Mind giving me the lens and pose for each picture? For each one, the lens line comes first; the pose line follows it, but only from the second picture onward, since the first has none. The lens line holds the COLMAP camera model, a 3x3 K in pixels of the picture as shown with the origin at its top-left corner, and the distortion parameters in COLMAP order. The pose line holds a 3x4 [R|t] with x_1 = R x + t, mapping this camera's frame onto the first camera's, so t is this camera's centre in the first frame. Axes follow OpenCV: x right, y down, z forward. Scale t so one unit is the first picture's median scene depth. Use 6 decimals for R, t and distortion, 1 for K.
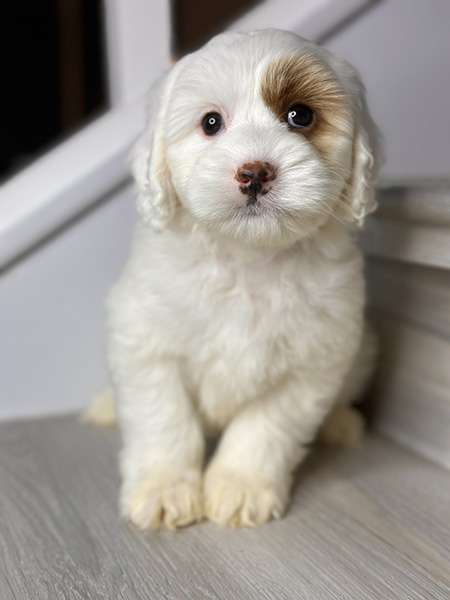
lens RADIAL K [[858.3, 0, 226.8], [0, 858.3, 302.8], [0, 0, 1]] dist [0.060606, 0.000000]
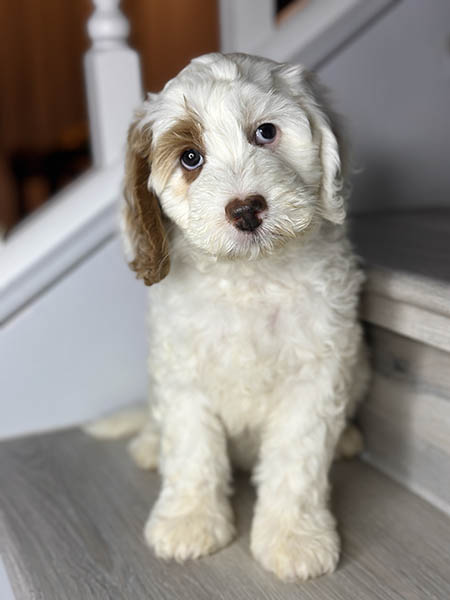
lens RADIAL K [[858.3, 0, 228.7], [0, 858.3, 297.2], [0, 0, 1]] dist [0.060606, 0.000000]
pose [[0.998696, -0.040355, 0.031259, 0.010862], [0.038578, 0.997714, 0.055489, -0.178151], [-0.033427, -0.054211, 0.997970, -0.338453]]
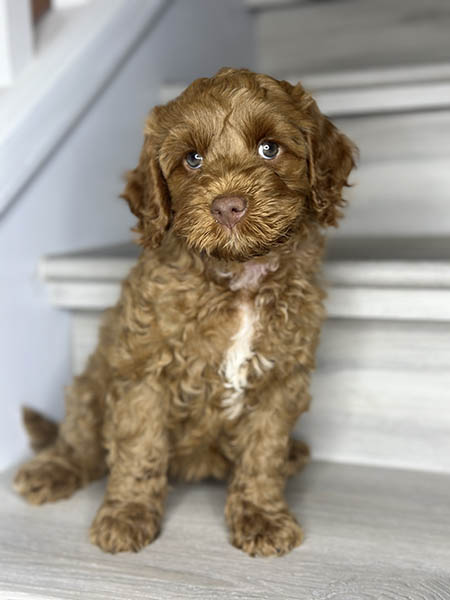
lens RADIAL K [[858.3, 0, 230.5], [0, 858.3, 299.9], [0, 0, 1]] dist [0.060606, 0.000000]
pose [[0.691951, -0.116598, 0.712466, -0.976041], [0.138406, 0.989991, 0.027595, -0.136897], [-0.708553, 0.079516, 0.701163, 0.060177]]
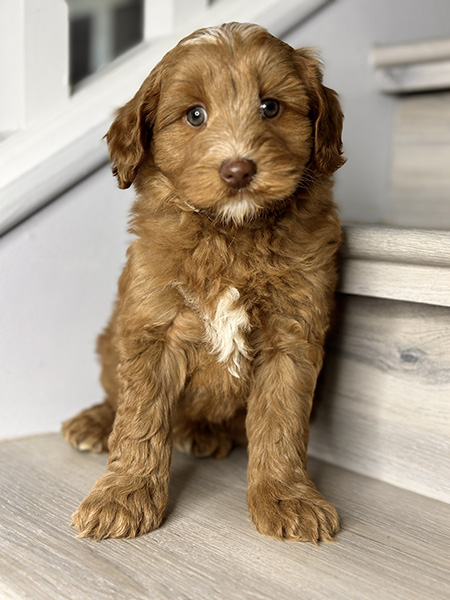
lens RADIAL K [[858.3, 0, 225.7], [0, 858.3, 305.7], [0, 0, 1]] dist [0.060606, 0.000000]
pose [[0.937810, 0.011912, 0.346944, -0.399402], [0.000059, 0.999406, -0.034473, 0.011513], [-0.347148, 0.032350, 0.937252, -0.001463]]
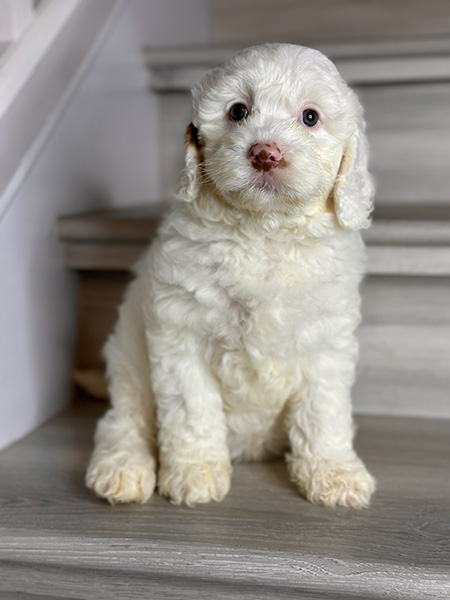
lens RADIAL K [[858.3, 0, 228.4], [0, 858.3, 302.5], [0, 0, 1]] dist [0.060606, 0.000000]
pose [[0.555205, -0.135338, 0.820629, -1.241199], [0.133594, 0.988372, 0.072618, -0.136267], [-0.820914, 0.069313, 0.566829, 0.322051]]
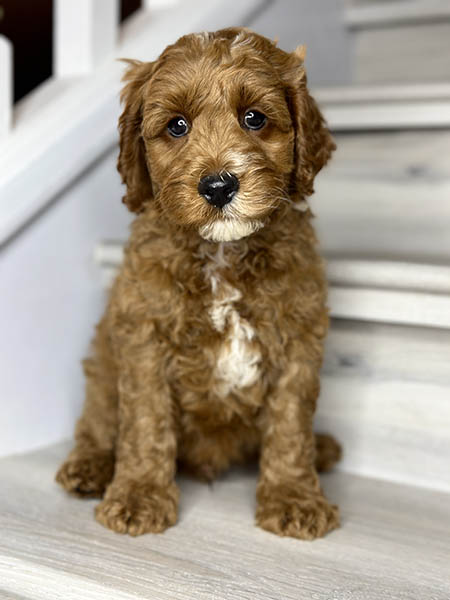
lens RADIAL K [[858.3, 0, 229.5], [0, 858.3, 300.8], [0, 0, 1]] dist [0.060606, 0.000000]
pose [[0.782117, -0.019948, 0.622812, -0.857744], [0.049533, 0.998315, -0.030228, -0.035616], [-0.621160, 0.054491, 0.781787, 0.029591]]
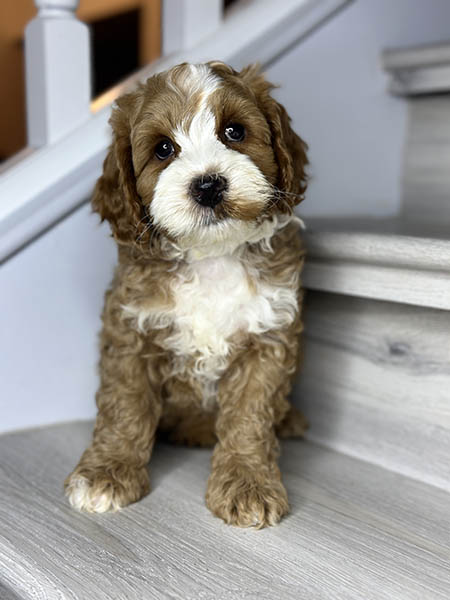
lens RADIAL K [[858.3, 0, 233.8], [0, 858.3, 297.4], [0, 0, 1]] dist [0.060606, 0.000000]
pose [[0.957321, -0.005987, 0.288964, -0.348410], [0.012407, 0.999715, -0.020391, -0.019658], [-0.288759, 0.023106, 0.957123, -0.165185]]
